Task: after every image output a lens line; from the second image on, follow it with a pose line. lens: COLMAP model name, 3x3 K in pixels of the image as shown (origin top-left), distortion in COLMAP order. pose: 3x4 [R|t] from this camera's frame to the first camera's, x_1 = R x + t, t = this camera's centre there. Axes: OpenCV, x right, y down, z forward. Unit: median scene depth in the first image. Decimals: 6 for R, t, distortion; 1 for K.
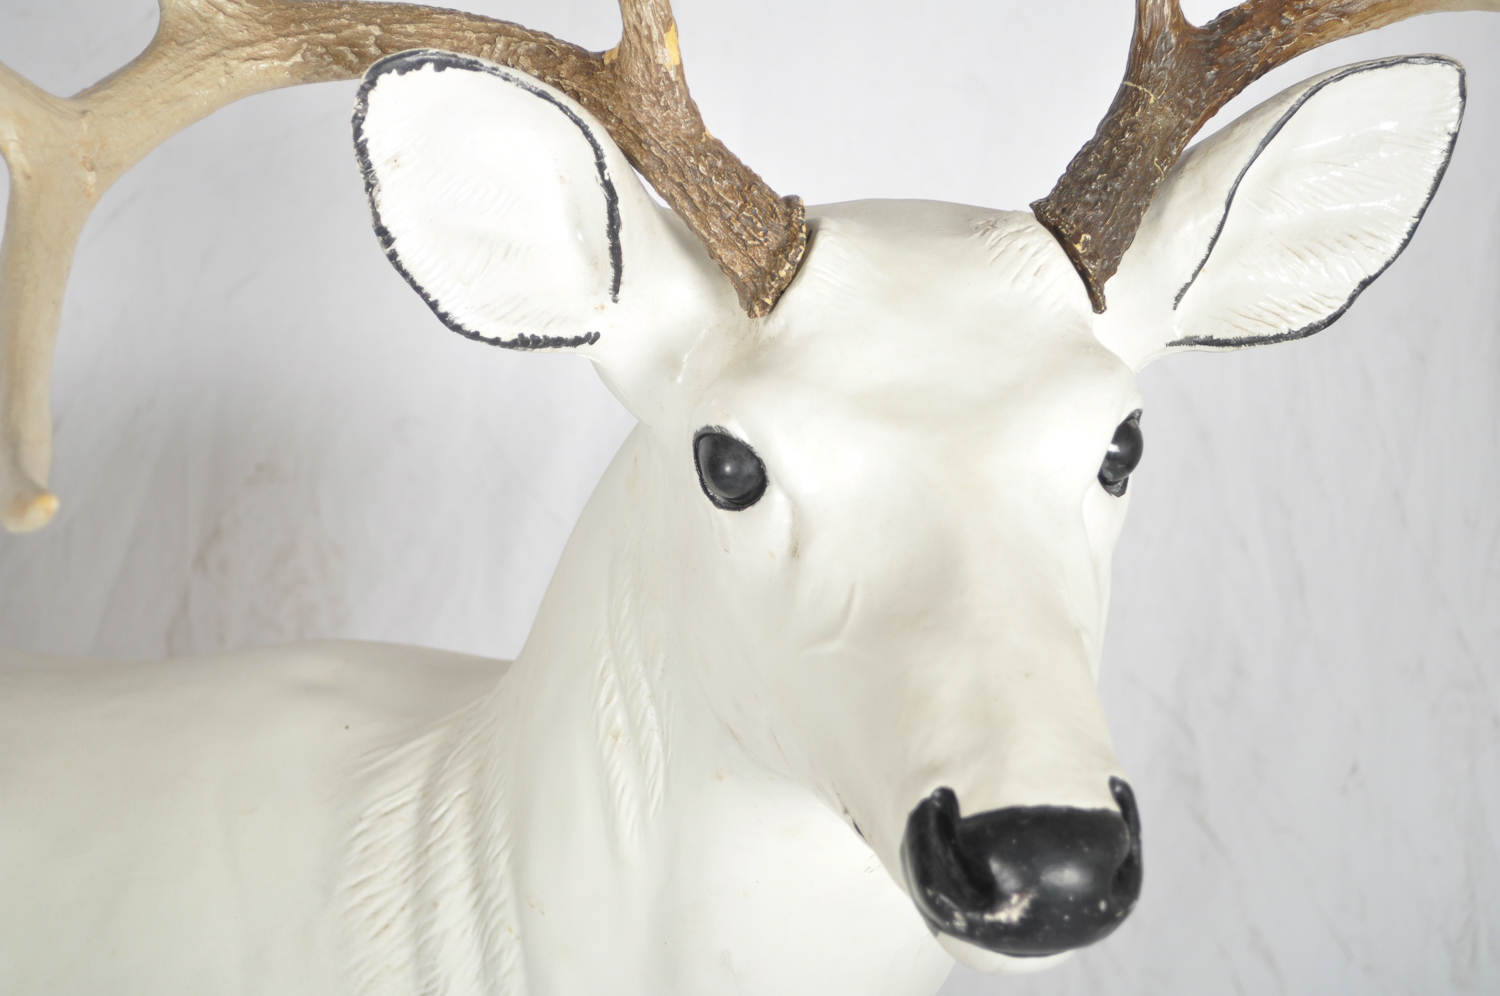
lens RADIAL K [[2406.5, 0, 751.6], [0, 2406.5, 498.5], [0, 0, 1]] dist [-0.029125, -0.054804]
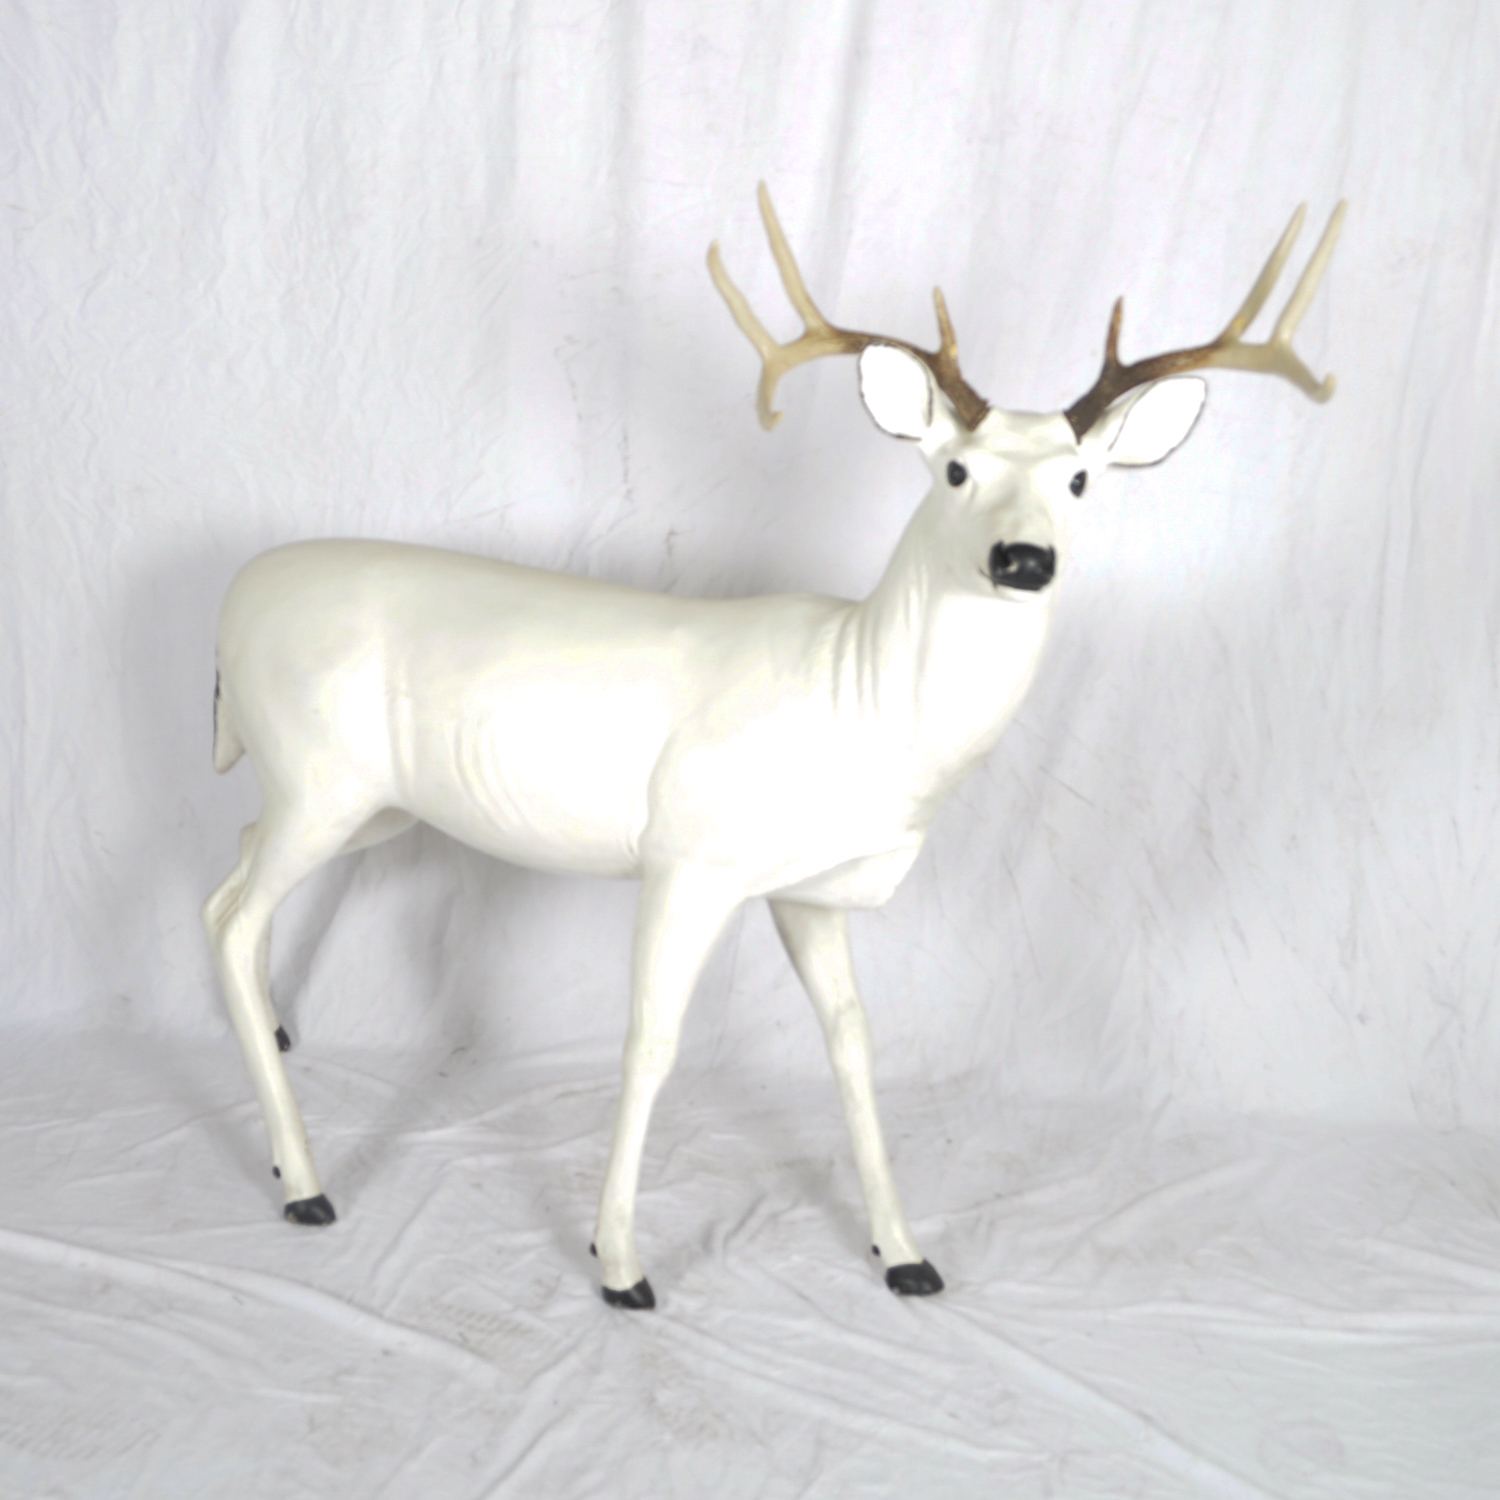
lens RADIAL K [[2088.0, 0, 749.2], [0, 2088.0, 689.3], [0, 0, 1]] dist [-0.011193, -0.047425]
pose [[0.979981, 0.108175, -0.167138, 0.210849], [-0.132386, 0.981083, -0.141248, 0.681780], [0.148697, 0.160547, 0.975763, -1.689155]]
